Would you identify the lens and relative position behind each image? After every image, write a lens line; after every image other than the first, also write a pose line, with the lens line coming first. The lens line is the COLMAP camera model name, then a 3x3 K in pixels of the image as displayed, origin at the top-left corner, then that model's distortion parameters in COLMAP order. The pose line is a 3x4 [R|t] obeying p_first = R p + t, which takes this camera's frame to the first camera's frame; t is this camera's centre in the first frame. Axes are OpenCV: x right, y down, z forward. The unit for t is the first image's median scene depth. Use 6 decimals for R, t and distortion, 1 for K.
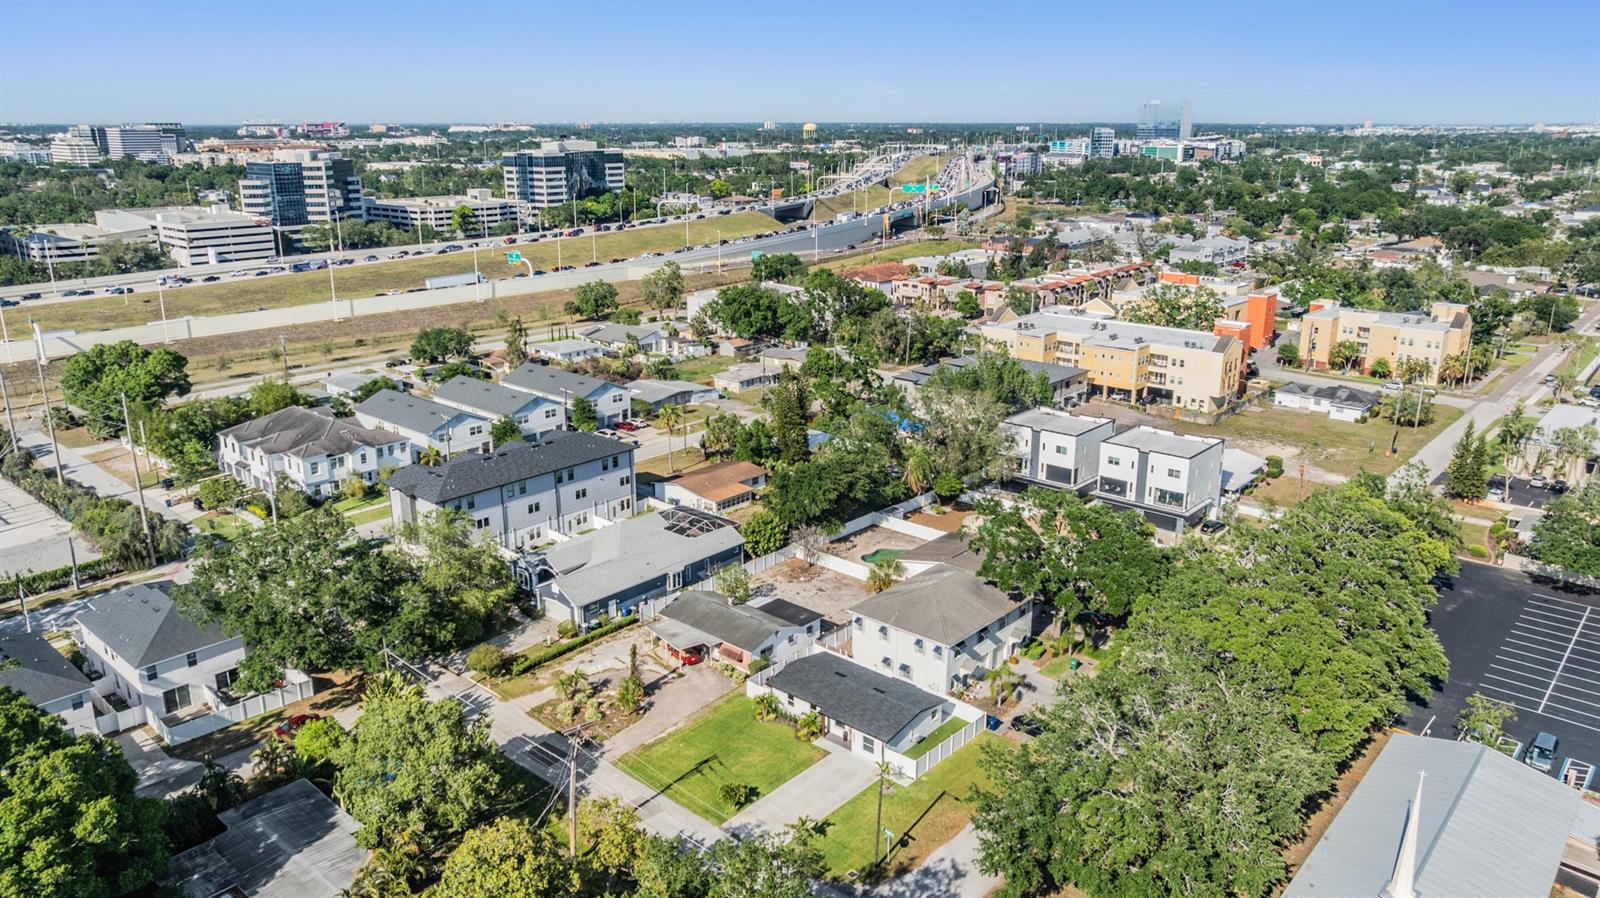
lens RADIAL K [[1123.9, 0, 800.0], [0, 1123.9, 449.0], [0, 0, 1]] dist [-0.017944, 0.008195]
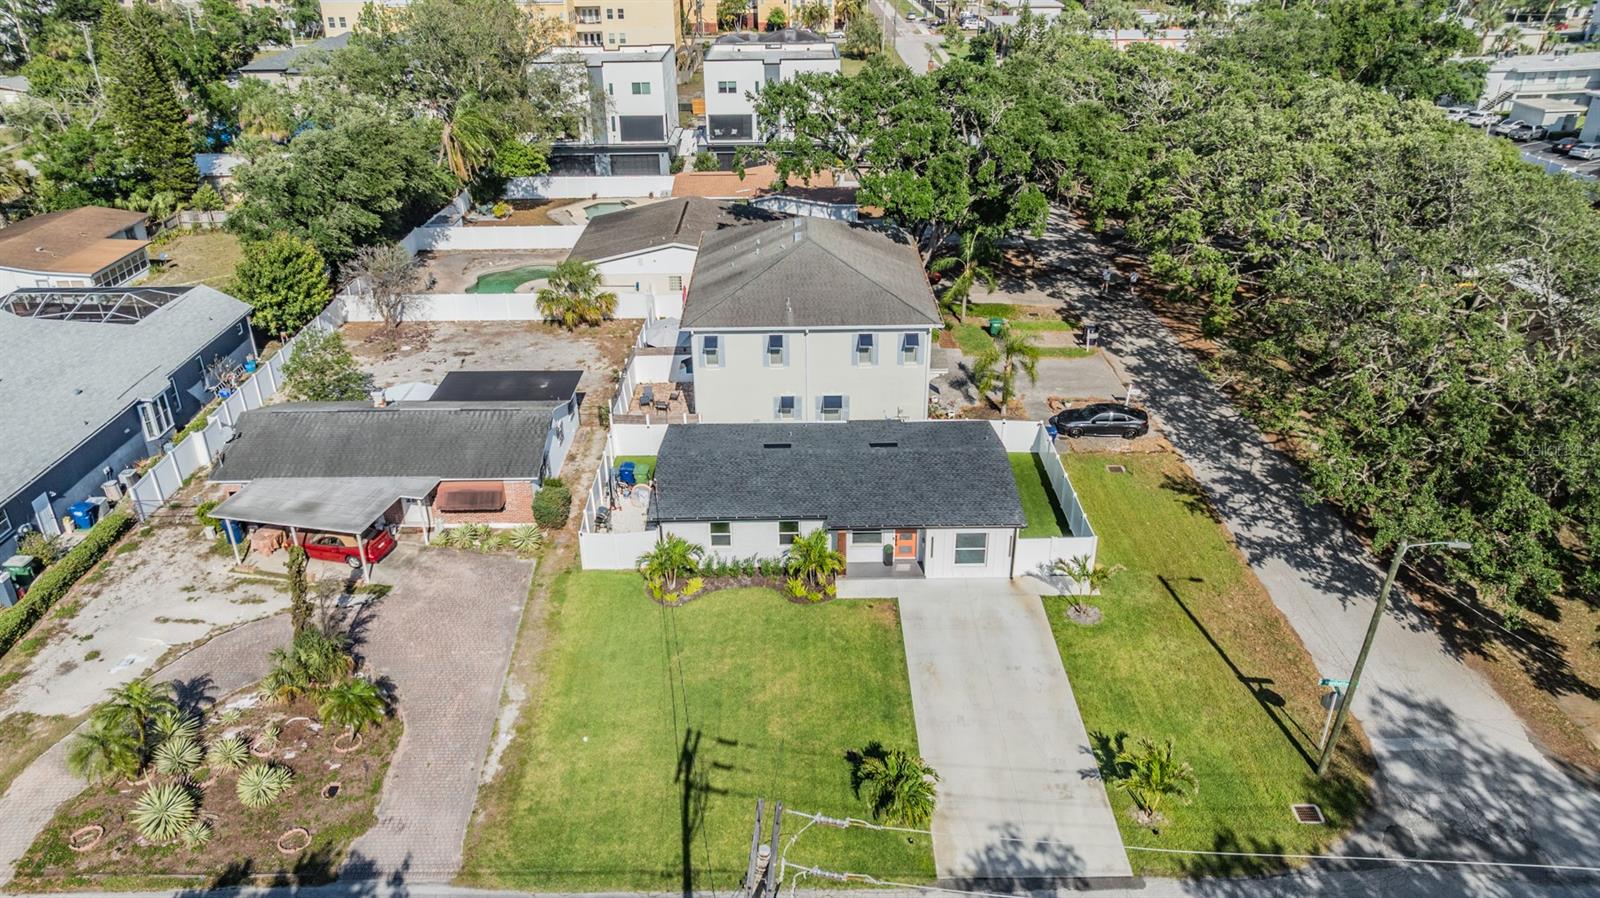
lens RADIAL K [[1123.9, 0, 800.0], [0, 1123.9, 449.0], [0, 0, 1]] dist [-0.017944, 0.008195]
pose [[0.744867, -0.305602, 0.593110, -0.198197], [0.197710, 0.950110, 0.241250, 0.080372], [-0.637247, -0.062435, 0.768127, 0.554155]]
